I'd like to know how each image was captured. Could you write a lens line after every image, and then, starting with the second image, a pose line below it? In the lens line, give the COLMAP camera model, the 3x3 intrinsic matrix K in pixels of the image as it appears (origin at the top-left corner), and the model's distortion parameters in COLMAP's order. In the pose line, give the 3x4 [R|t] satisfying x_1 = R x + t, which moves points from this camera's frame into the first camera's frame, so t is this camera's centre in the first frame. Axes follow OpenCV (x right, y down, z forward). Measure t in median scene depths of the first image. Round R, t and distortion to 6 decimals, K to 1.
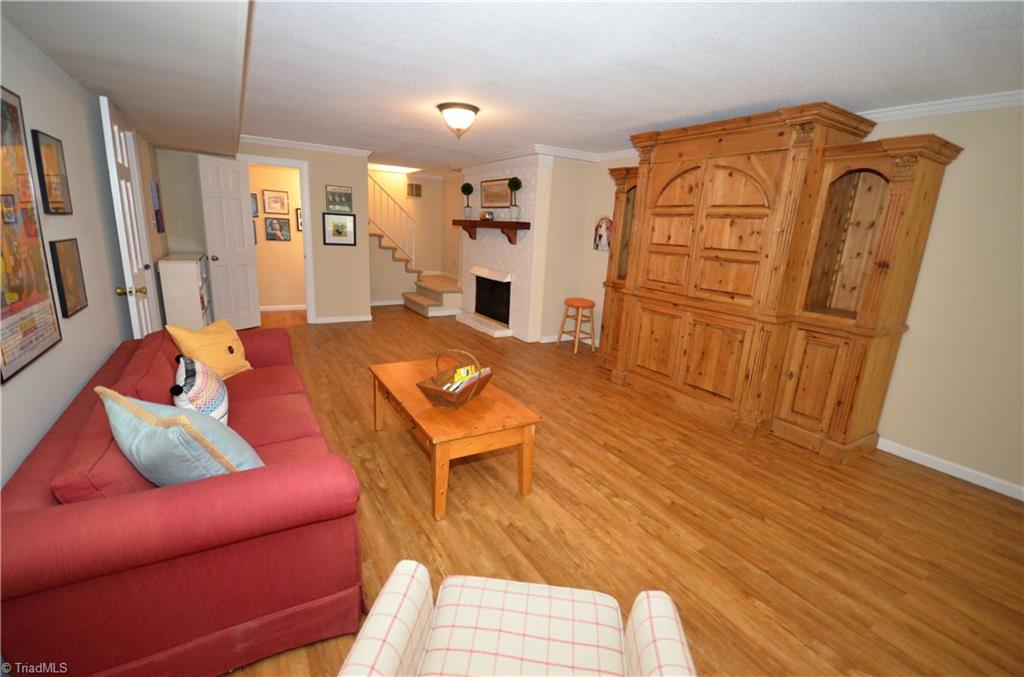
lens RADIAL K [[452.1, 0, 510.6], [0, 452.1, 338.4], [0, 0, 1]] dist [-0.005092, -0.004375]
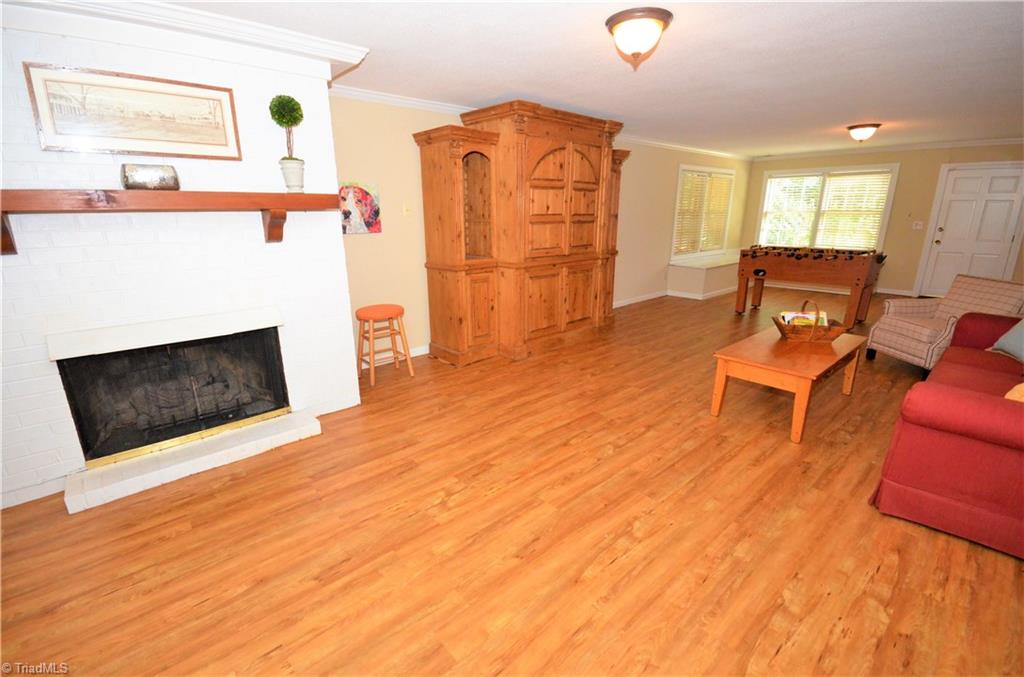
lens RADIAL K [[452.1, 0, 510.6], [0, 452.1, 336.8], [0, 0, 1]] dist [-0.005092, -0.004375]
pose [[-0.187539, -0.313216, 0.930980, -0.803696], [0.228335, 0.907932, 0.351458, -0.359724], [-0.955349, 0.278487, -0.098754, 1.330193]]
